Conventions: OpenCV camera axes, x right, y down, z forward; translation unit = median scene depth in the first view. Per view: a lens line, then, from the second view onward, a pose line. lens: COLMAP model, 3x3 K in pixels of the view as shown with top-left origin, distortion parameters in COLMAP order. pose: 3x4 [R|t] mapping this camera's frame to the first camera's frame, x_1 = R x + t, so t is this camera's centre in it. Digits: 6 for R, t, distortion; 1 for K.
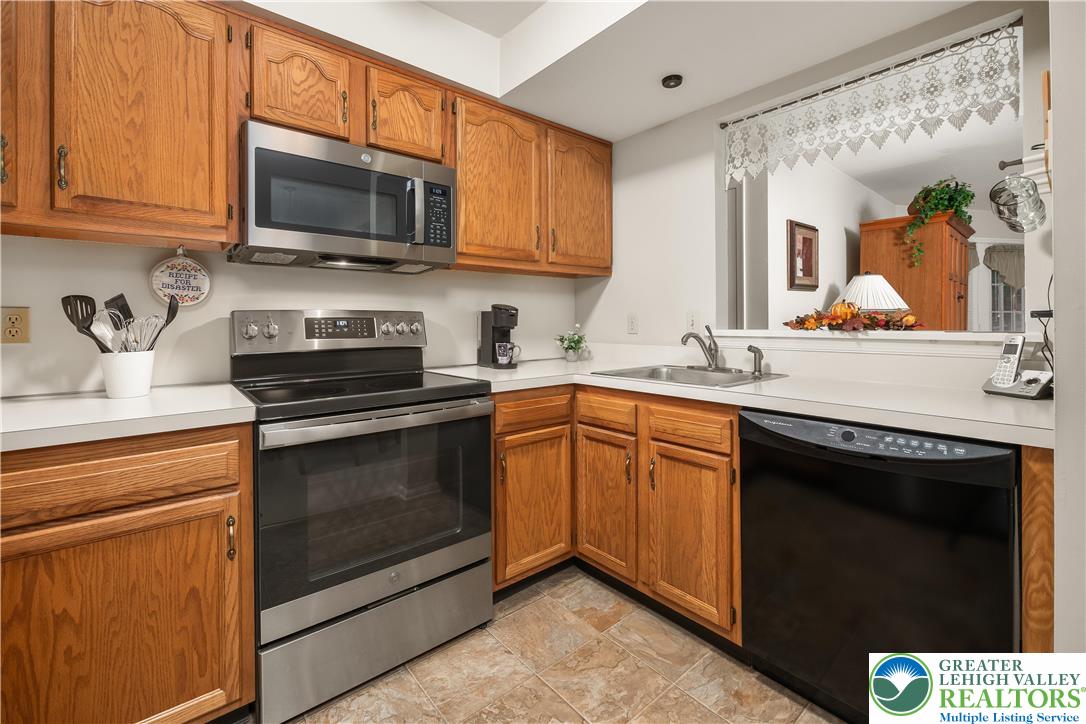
lens RADIAL K [[452.7, 0, 539.1], [0, 452.7, 321.4], [0, 0, 1]] dist [-0.001473, 0.000000]
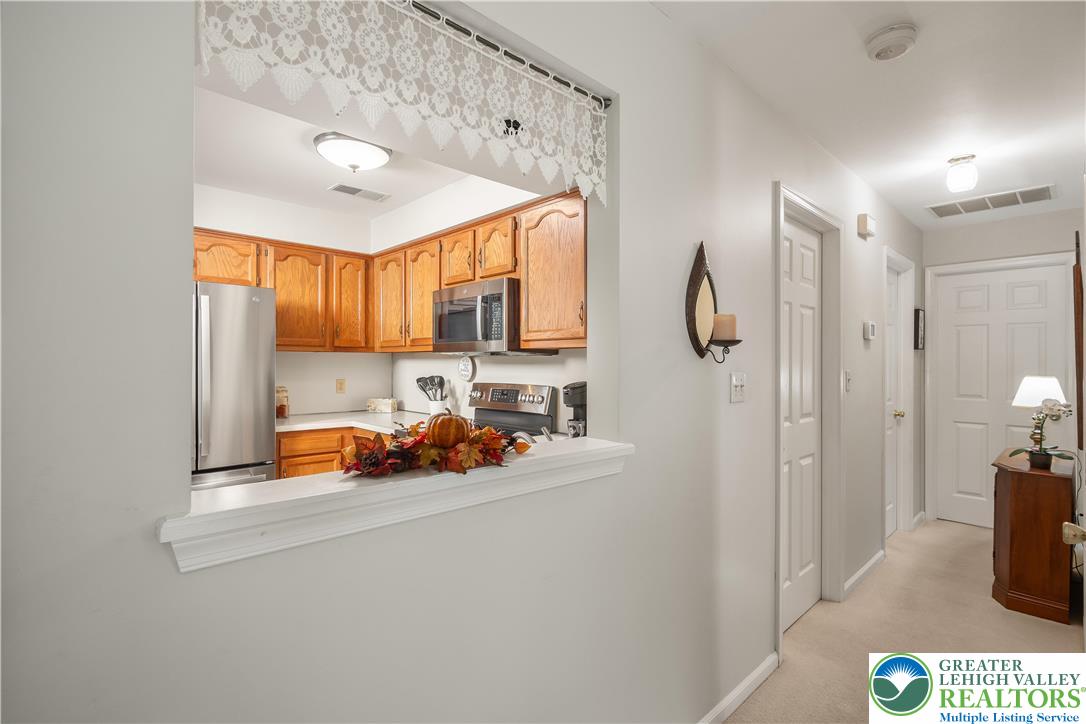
lens RADIAL K [[516.0, 0, 540.9], [0, 516.0, 363.6], [0, 0, 1]] dist [0.004578, 0.000689]
pose [[0.070153, 0.006254, -0.997517, 1.421372], [0.001854, 0.999978, 0.006400, -0.113681], [0.997534, -0.002298, 0.070140, 1.108153]]
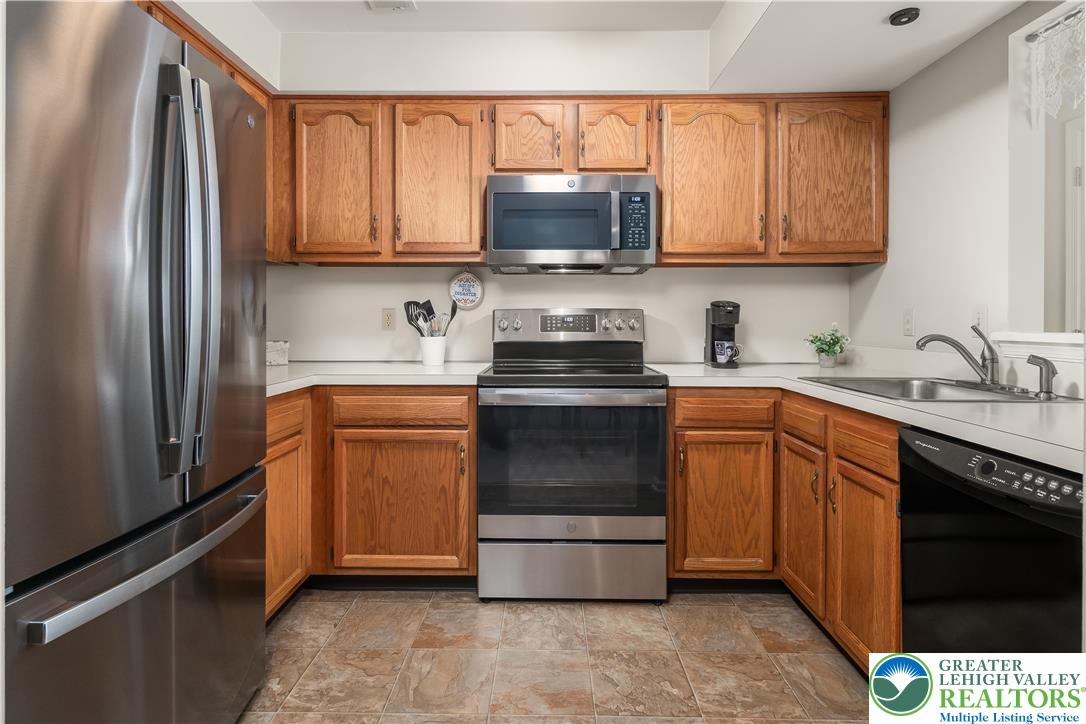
lens RADIAL K [[516.0, 0, 539.6], [0, 516.0, 318.9], [0, 0, 1]] dist [0.004578, 0.000689]
pose [[0.769084, 0.005686, -0.639122, 0.423246], [-0.005535, 0.999982, 0.002236, -0.000024], [0.639124, 0.001818, 0.769102, -0.114671]]
